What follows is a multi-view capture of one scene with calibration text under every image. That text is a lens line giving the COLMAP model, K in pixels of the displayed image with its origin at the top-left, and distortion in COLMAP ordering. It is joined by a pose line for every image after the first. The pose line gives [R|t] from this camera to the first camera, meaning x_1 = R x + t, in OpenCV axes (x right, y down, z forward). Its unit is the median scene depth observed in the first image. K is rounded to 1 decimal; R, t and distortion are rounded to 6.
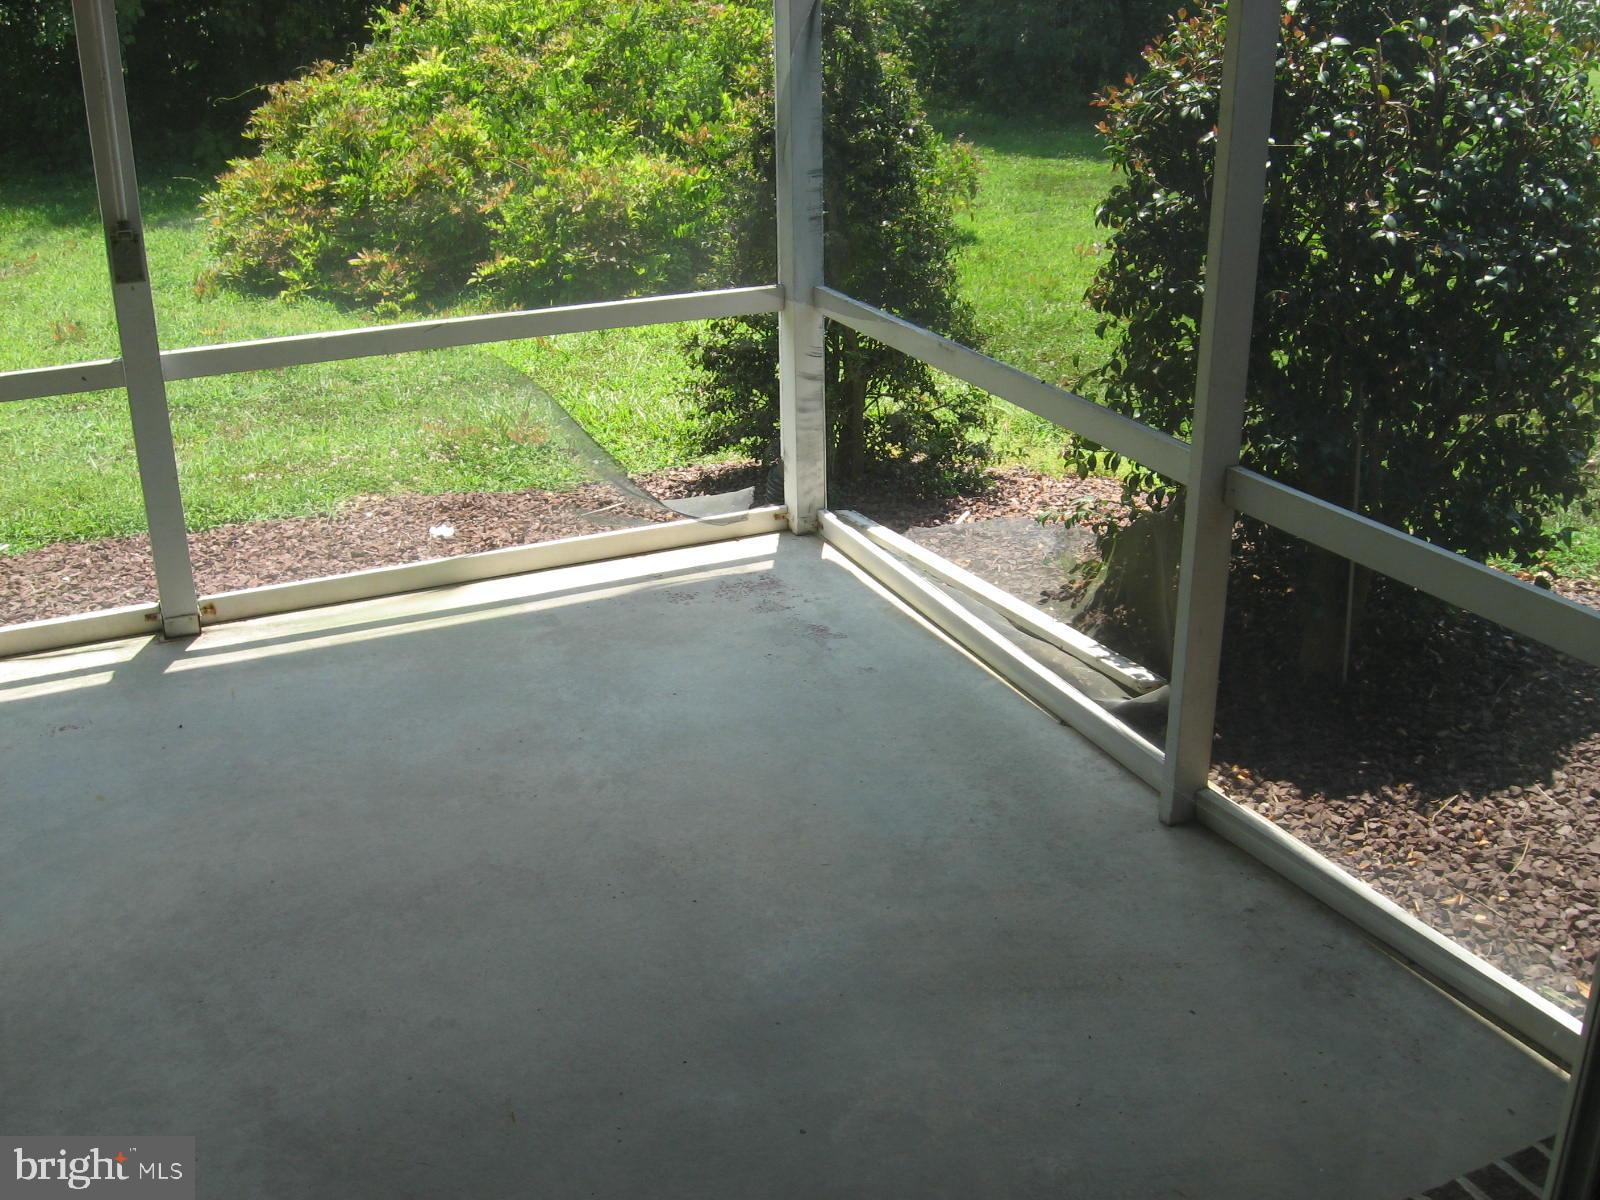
lens RADIAL K [[1670.3, 0, 800.0], [0, 1670.3, 600.0], [0, 0, 1]] dist [-0.131759, 0.024617]
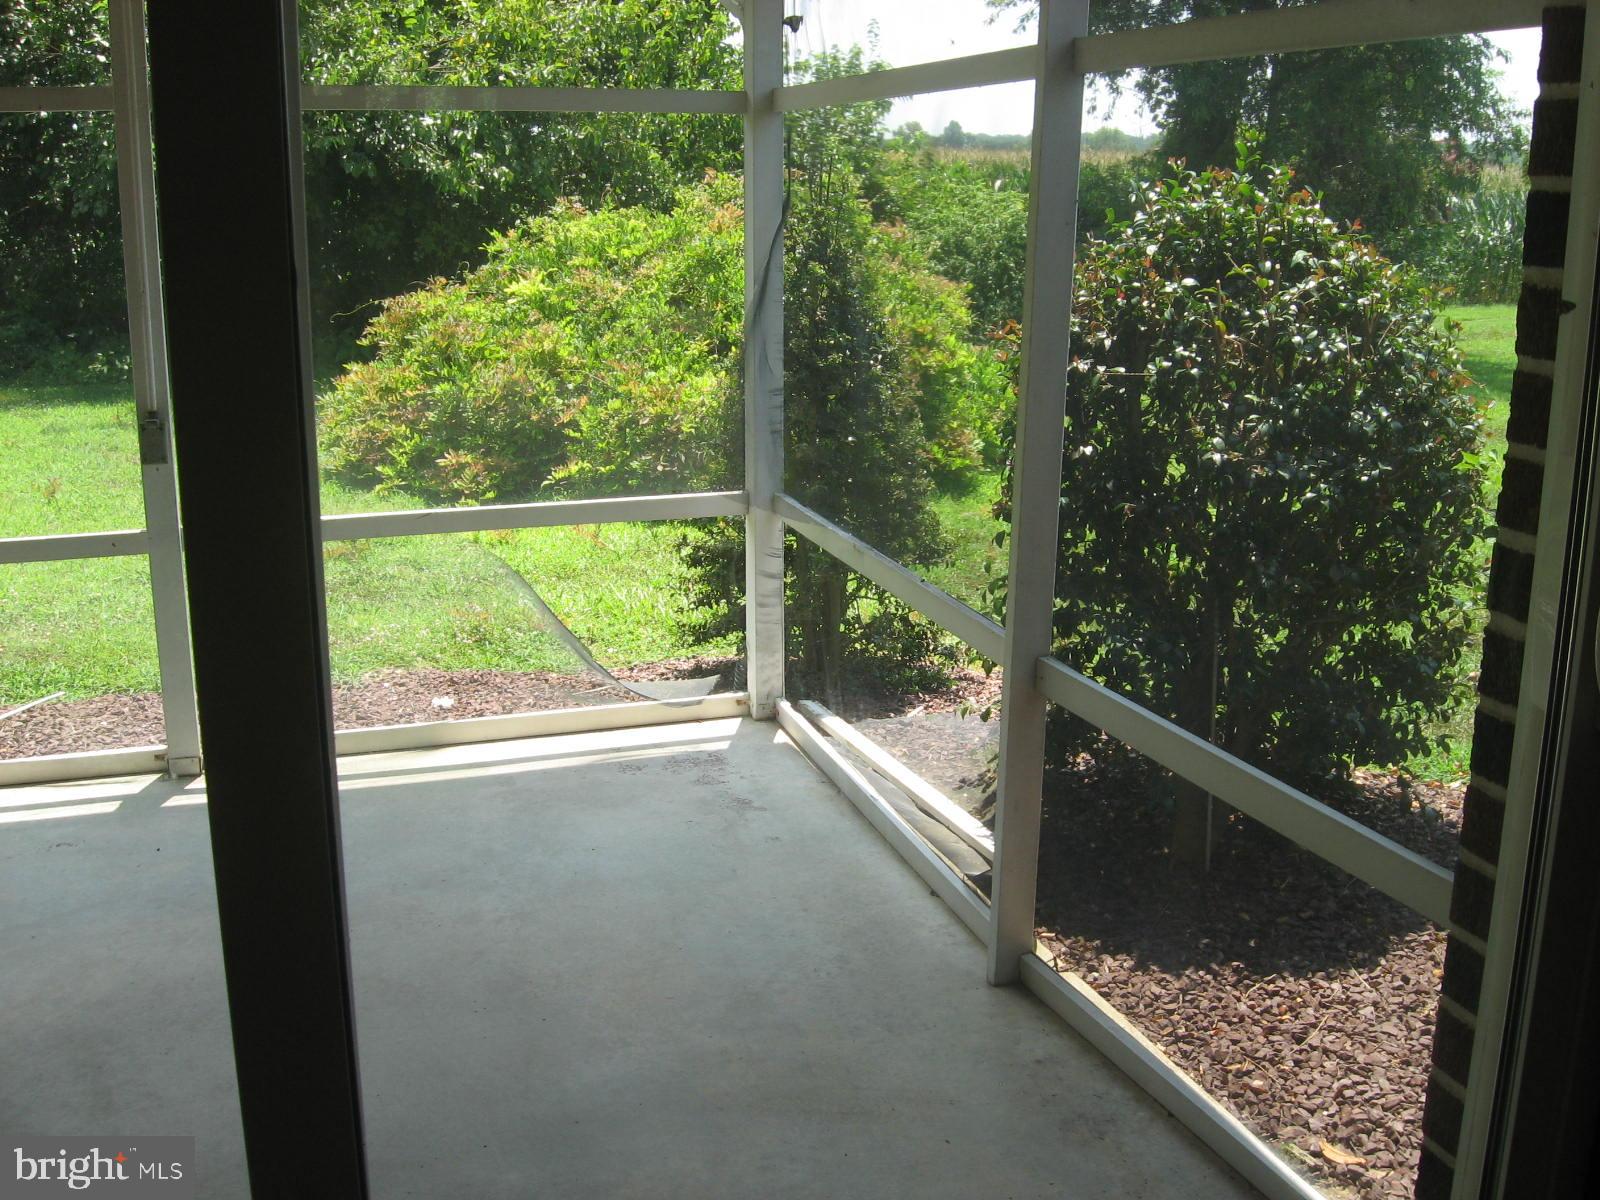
lens RADIAL K [[1670.3, 0, 800.0], [0, 1670.3, 600.0], [0, 0, 1]] dist [-0.131759, 0.024617]
pose [[0.994763, 0.039691, -0.094188, 0.132318], [-0.051568, 0.990533, -0.127221, 0.021299], [0.088247, 0.131412, 0.987392, -0.081728]]
